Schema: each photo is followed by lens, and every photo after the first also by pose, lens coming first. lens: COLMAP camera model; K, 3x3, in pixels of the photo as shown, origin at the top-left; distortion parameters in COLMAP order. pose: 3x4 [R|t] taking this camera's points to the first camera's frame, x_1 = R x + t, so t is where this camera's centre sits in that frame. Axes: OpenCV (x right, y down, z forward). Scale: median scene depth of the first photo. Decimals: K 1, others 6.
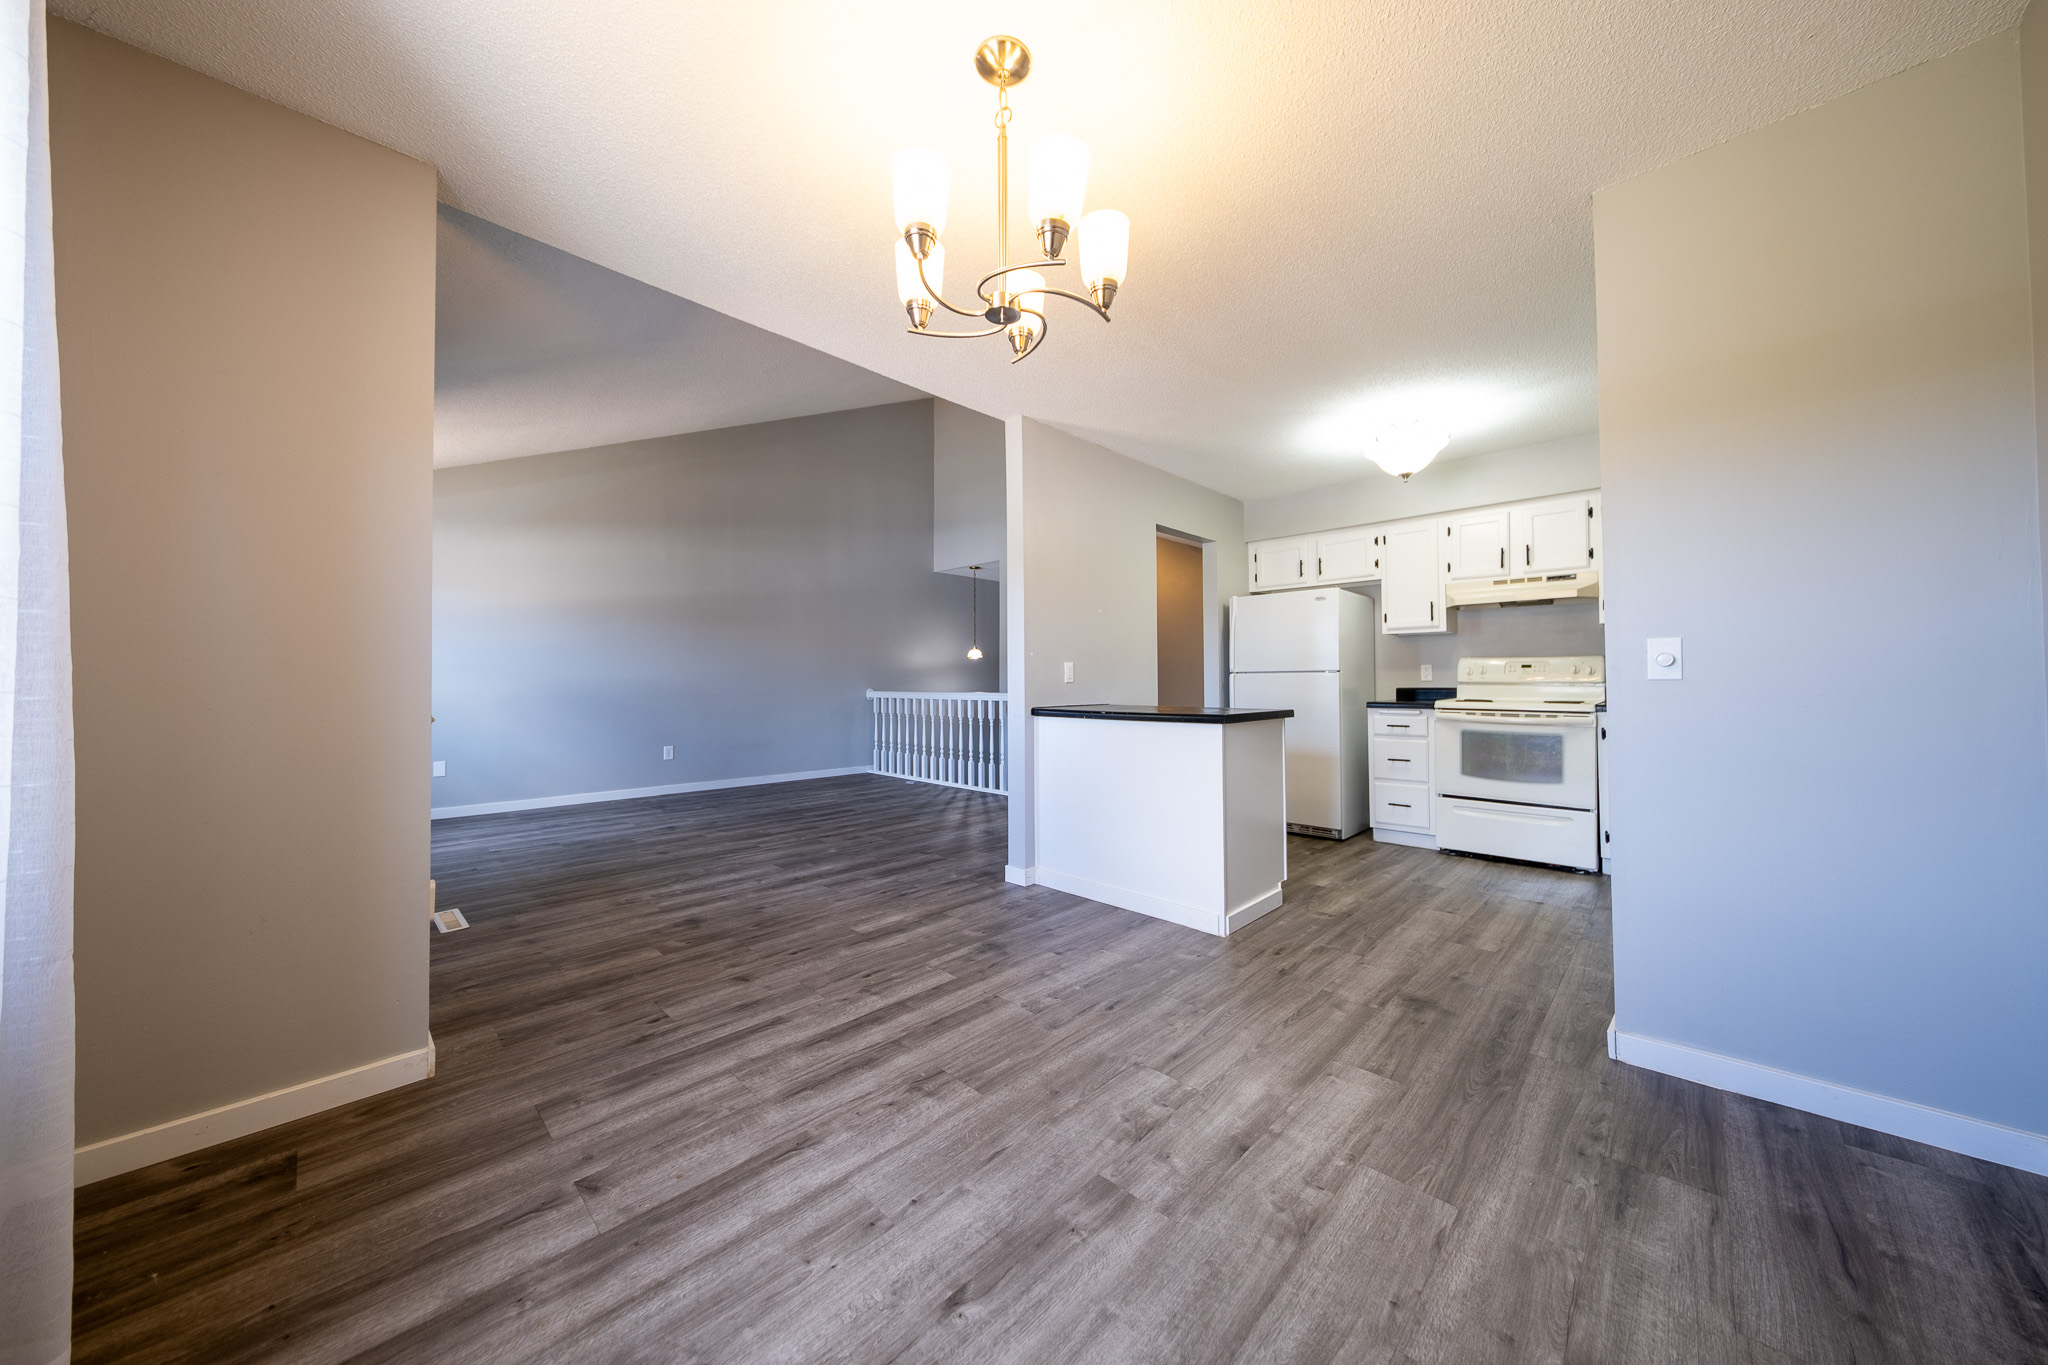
lens RADIAL K [[678.9, 0, 1024.0], [0, 678.9, 682.5], [0, 0, 1]] dist [0.001033, 0.000010]
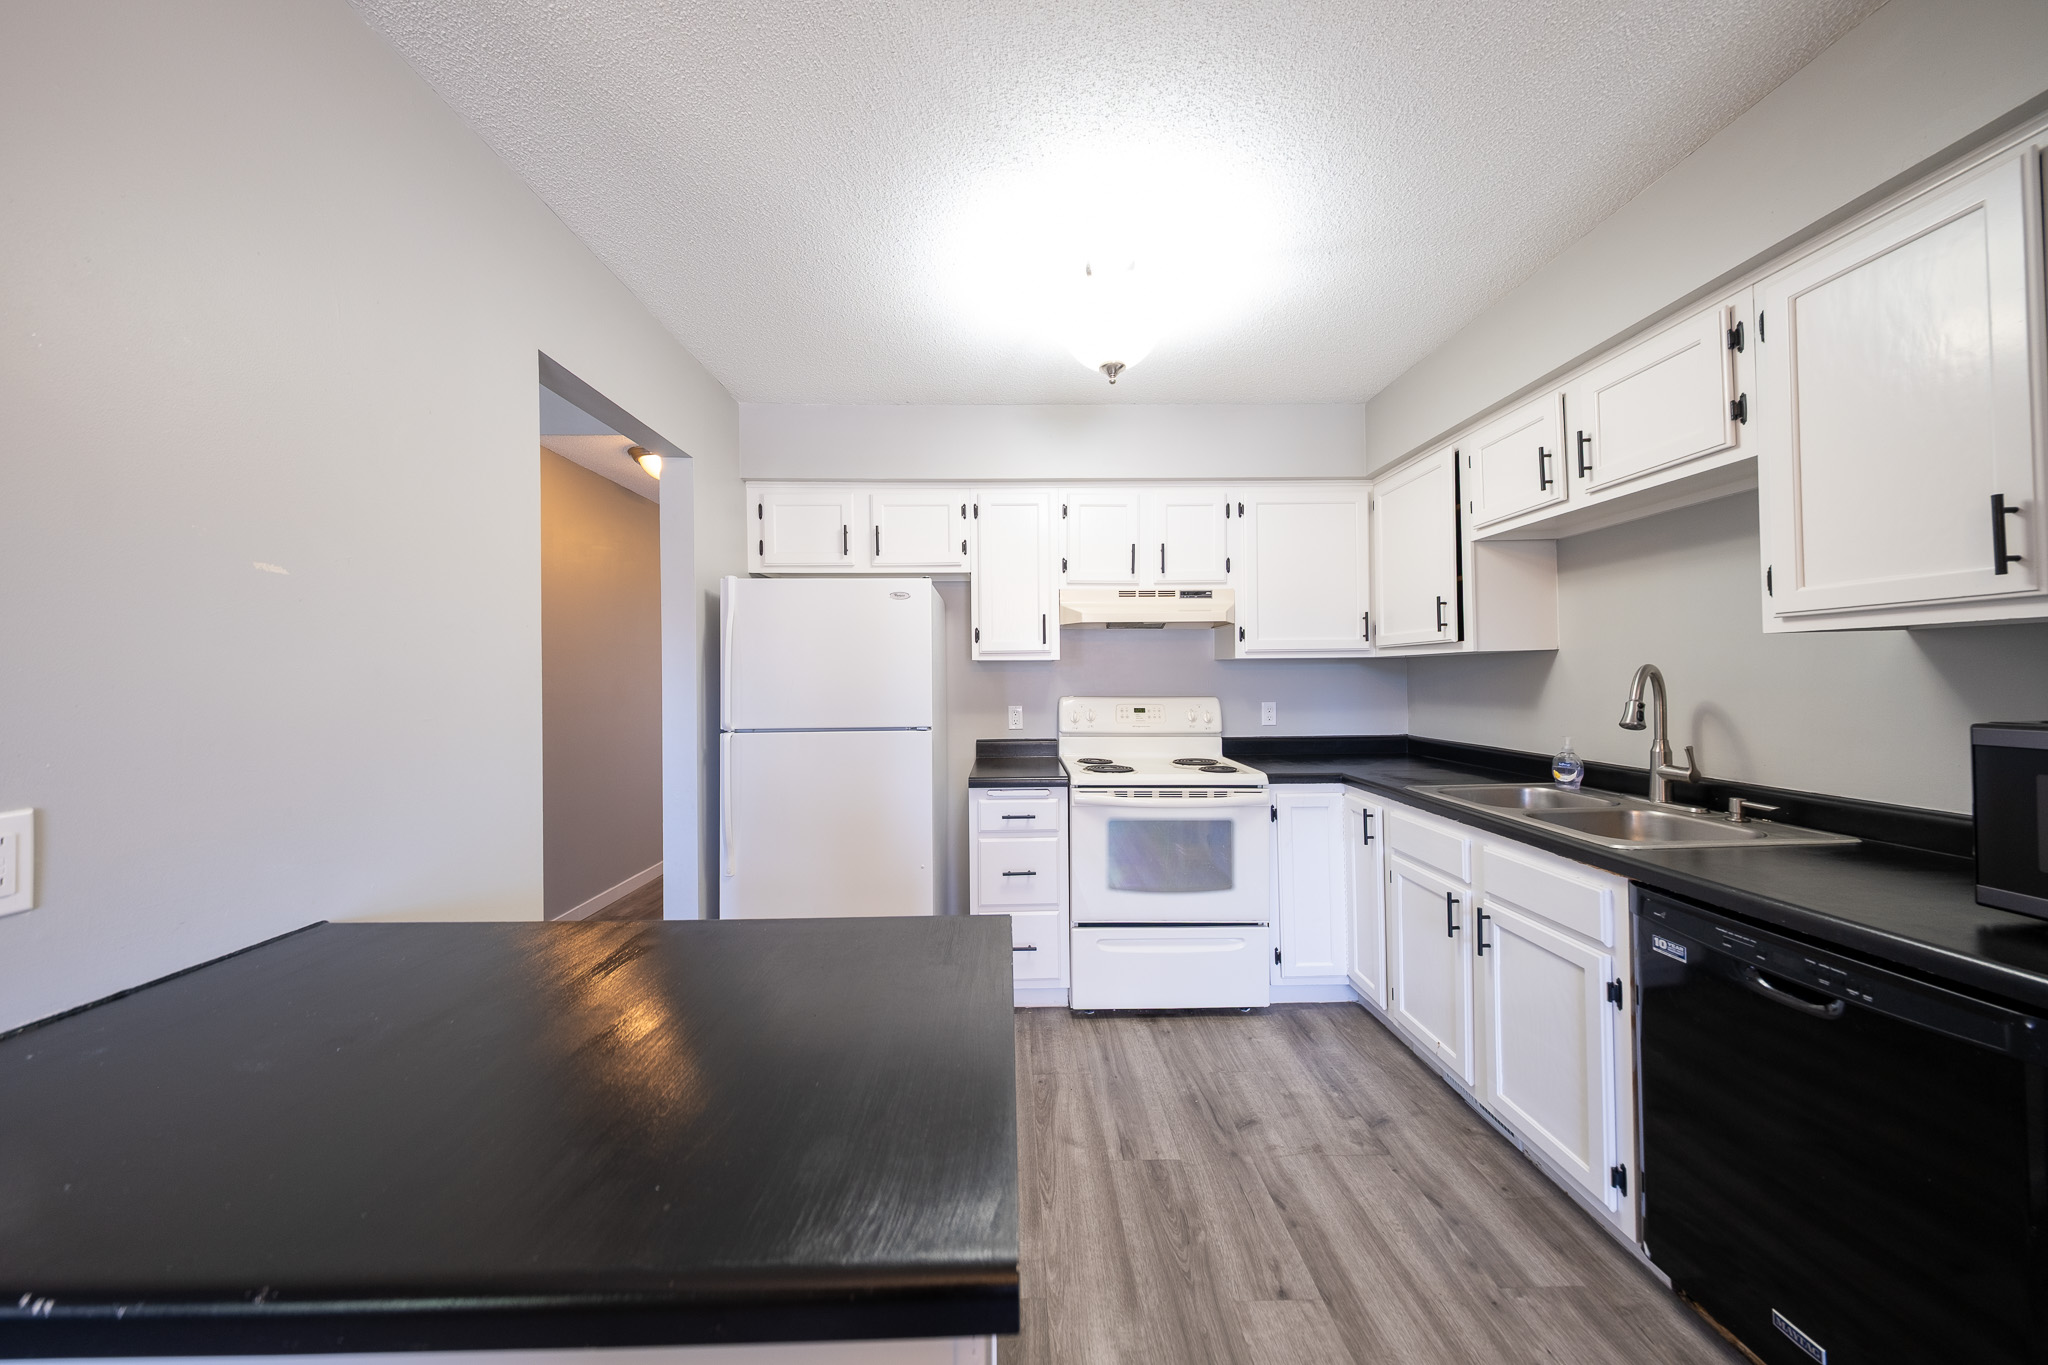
lens RADIAL K [[691.2, 0, 1018.8], [0, 691.2, 675.4], [0, 0, 1]] dist [-0.000136, -0.000117]
pose [[0.711792, 0.003225, 0.702383, 0.115229], [0.002539, 0.999971, -0.007164, -0.055251], [-0.702386, 0.006883, 0.711763, 0.540493]]
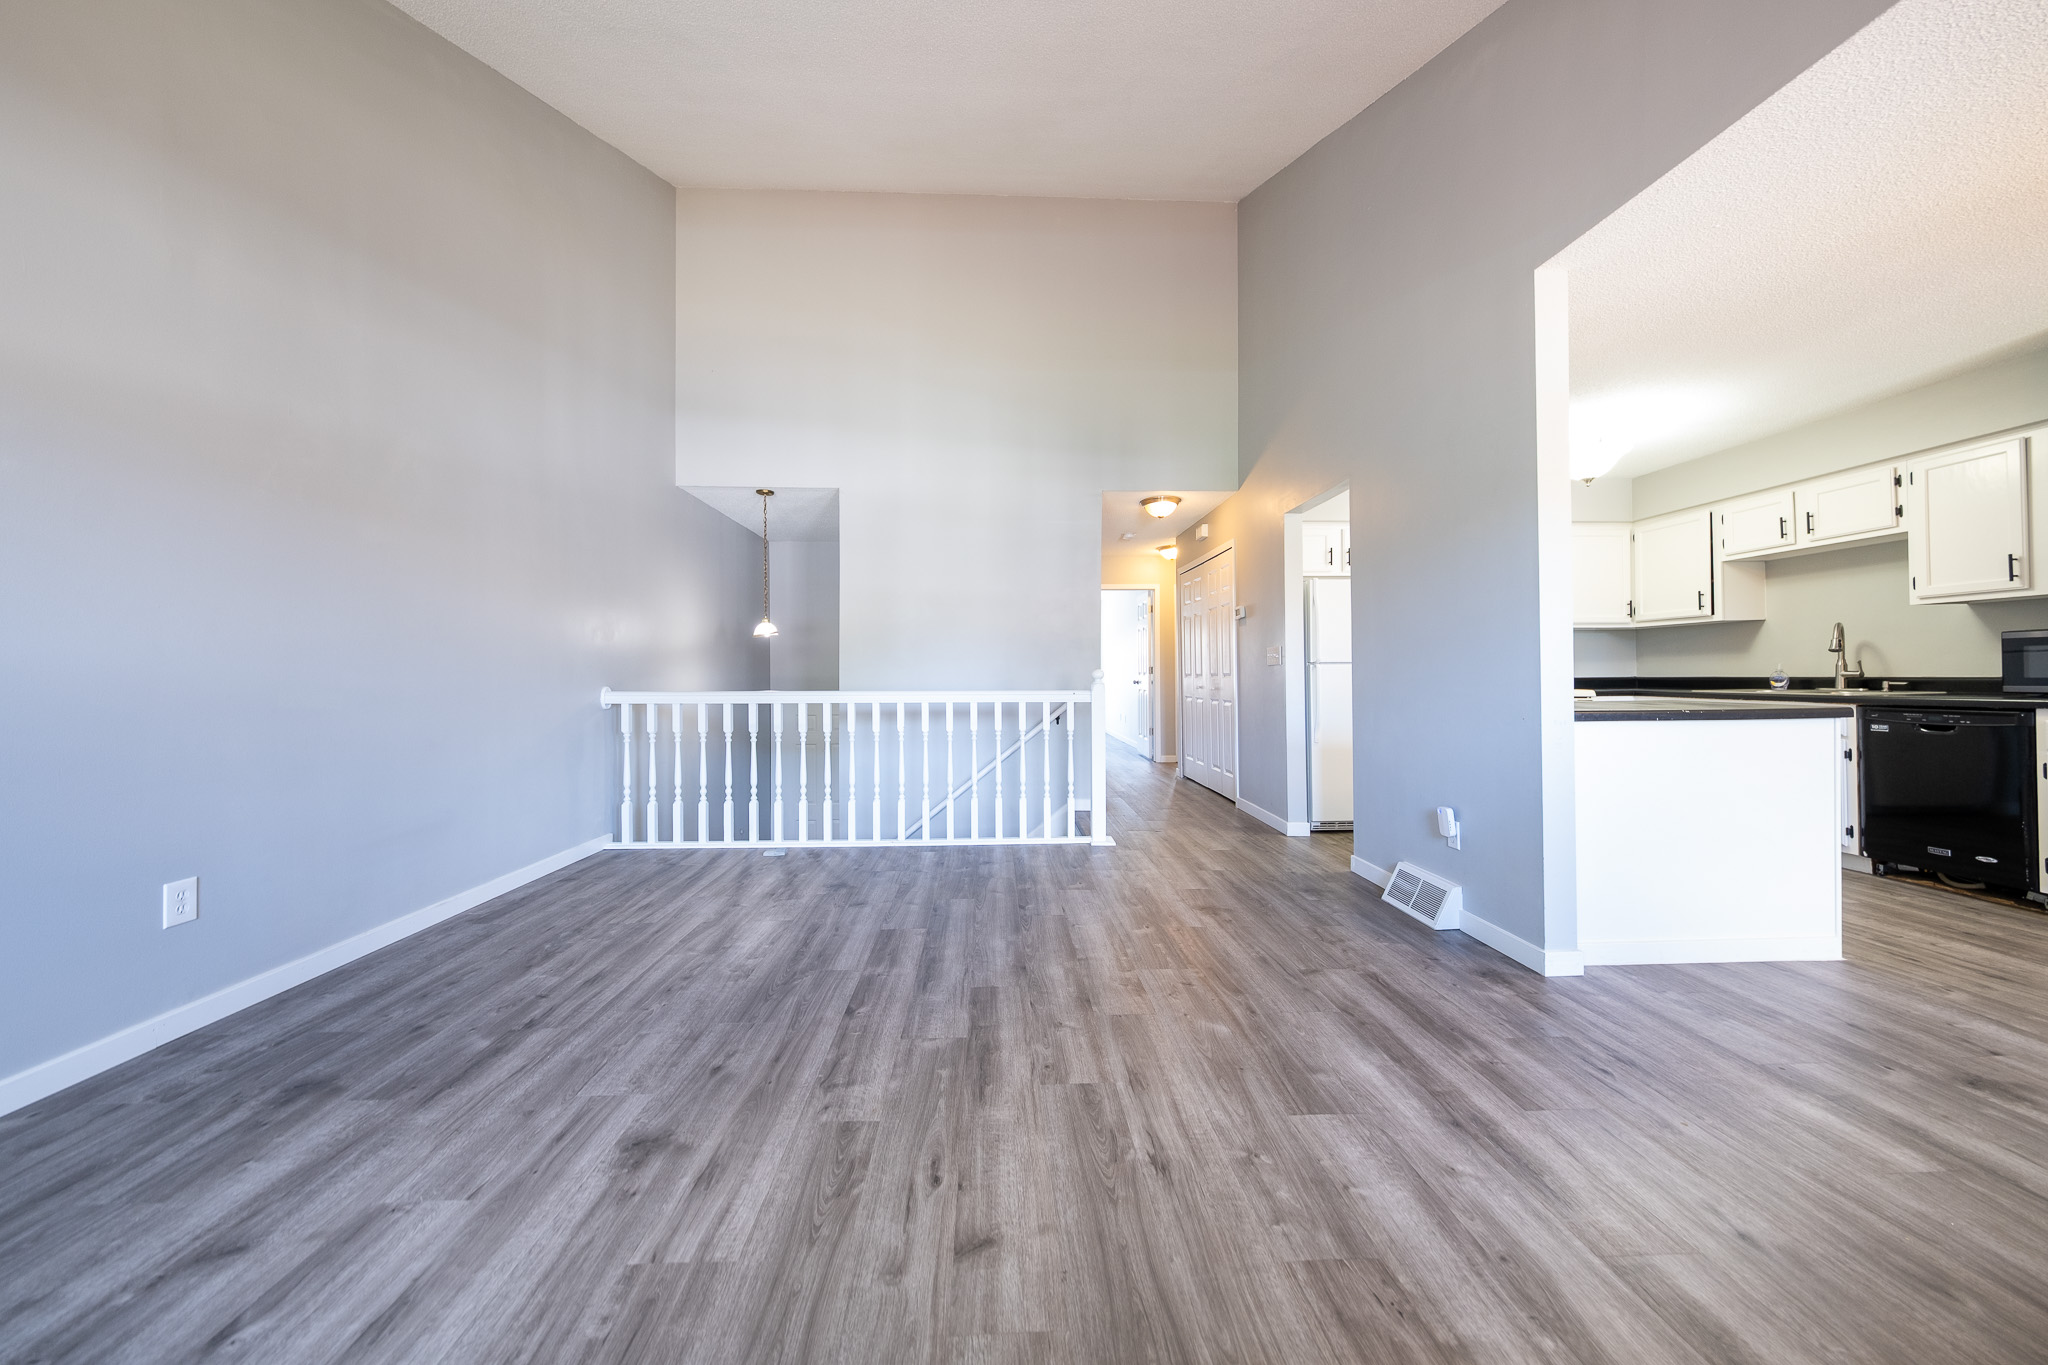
lens RADIAL K [[691.2, 0, 1018.8], [0, 691.2, 675.4], [0, 0, 1]] dist [-0.000136, -0.000117]
pose [[0.696946, 0.003711, 0.717114, -0.659941], [0.000391, 0.999984, -0.005555, 0.006256], [-0.717123, 0.004152, 0.696934, 0.702095]]
